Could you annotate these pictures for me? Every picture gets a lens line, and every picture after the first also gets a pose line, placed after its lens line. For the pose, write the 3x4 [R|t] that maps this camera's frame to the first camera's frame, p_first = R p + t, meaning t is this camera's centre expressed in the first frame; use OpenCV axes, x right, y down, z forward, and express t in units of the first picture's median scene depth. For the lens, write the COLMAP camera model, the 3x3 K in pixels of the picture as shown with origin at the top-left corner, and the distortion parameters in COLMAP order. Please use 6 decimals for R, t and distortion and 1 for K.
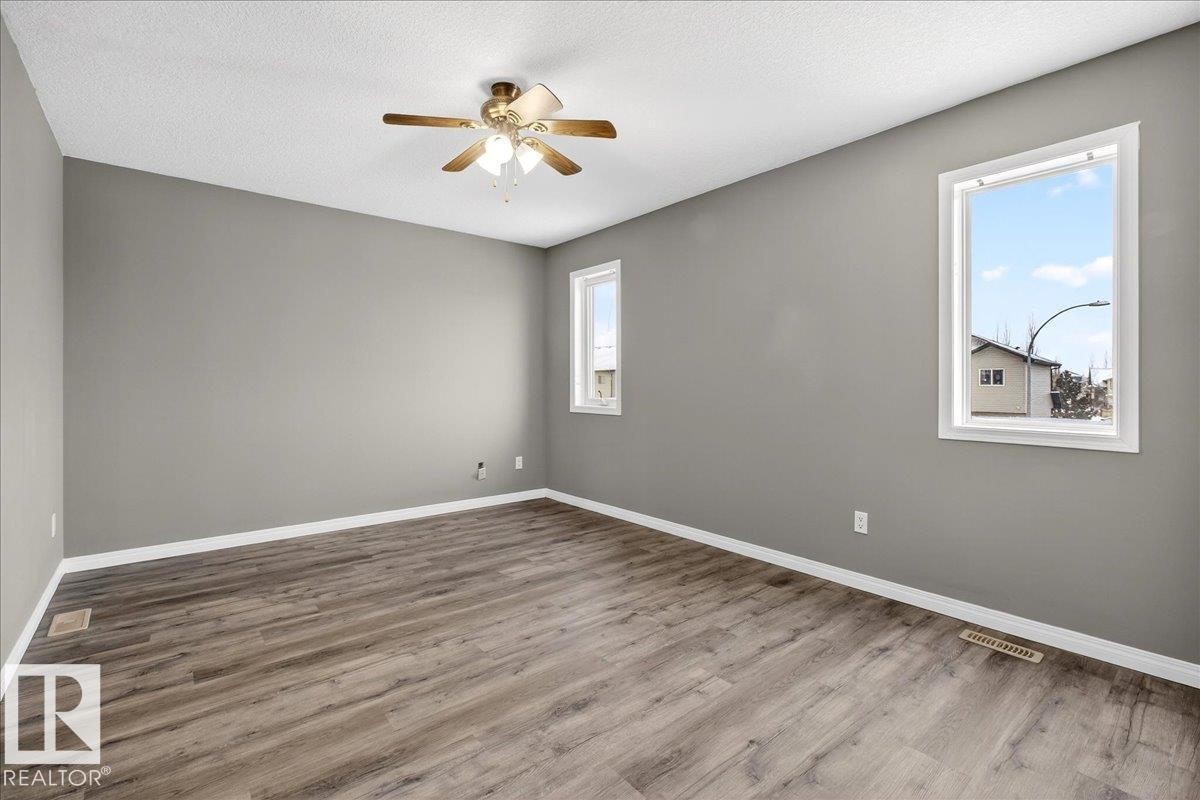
lens RADIAL K [[533.9, 0, 596.0], [0, 533.9, 383.6], [0, 0, 1]] dist [-0.005735, 0.000414]
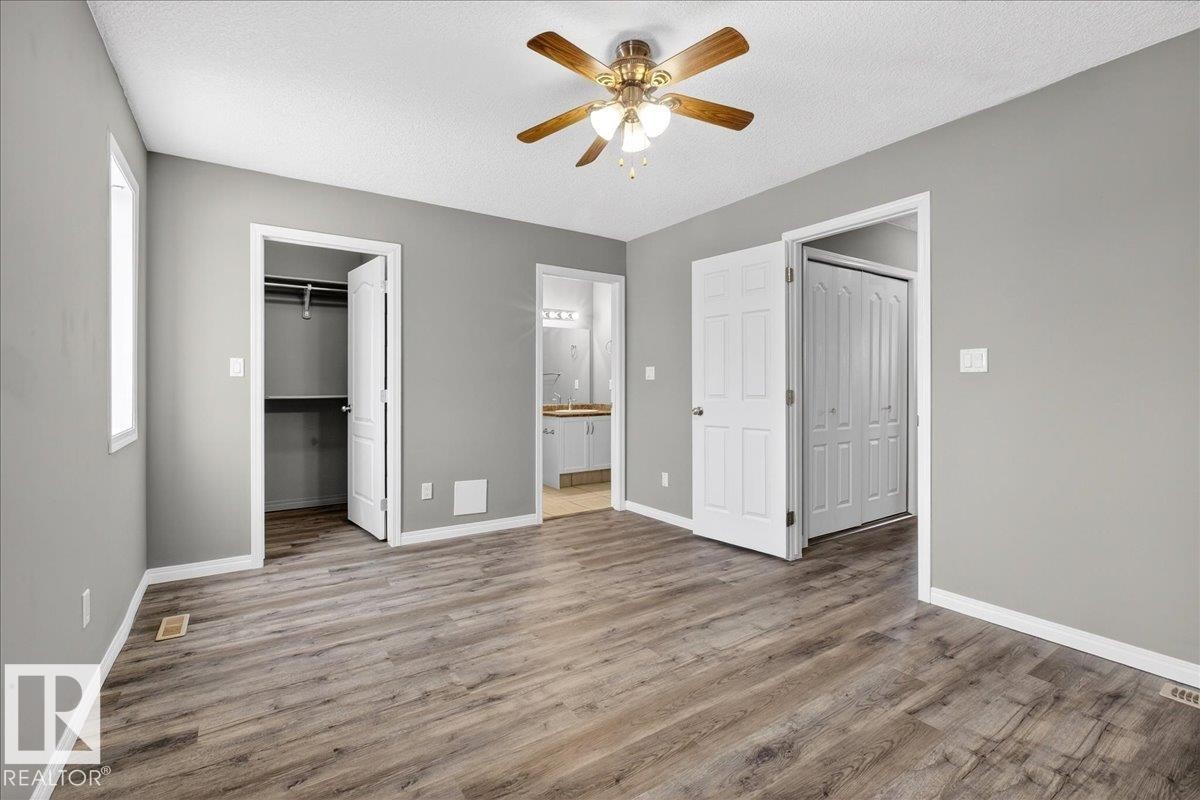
lens RADIAL K [[533.9, 0, 596.0], [0, 533.9, 383.6], [0, 0, 1]] dist [-0.005735, 0.000414]
pose [[-0.995222, -0.001337, 0.097630, -0.187544], [-0.001506, 0.999998, -0.001650, -0.003063], [-0.097628, -0.001789, -0.995221, 1.816321]]
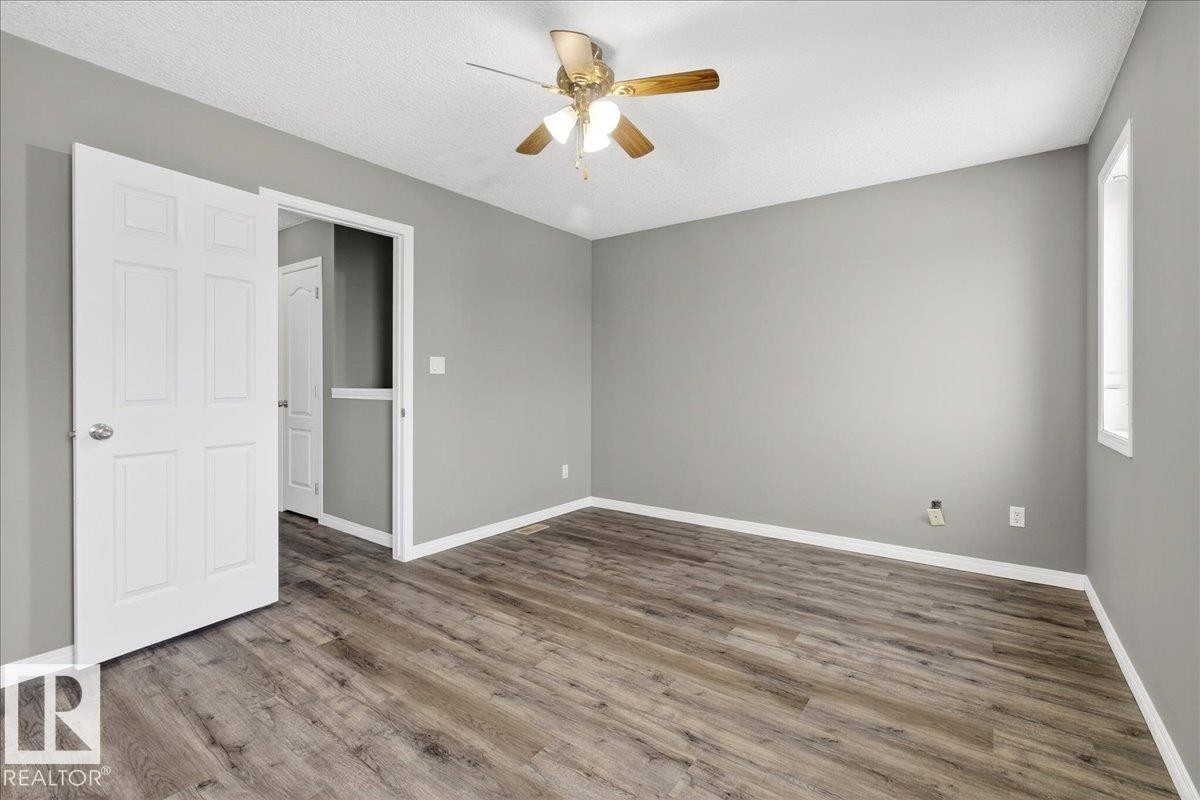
lens RADIAL K [[533.9, 0, 596.0], [0, 533.9, 383.6], [0, 0, 1]] dist [-0.005735, 0.000414]
pose [[0.243531, -0.000375, -0.969893, 0.666592], [-0.003524, 0.999993, -0.001271, -0.002929], [0.969887, 0.003727, 0.243528, 0.779862]]
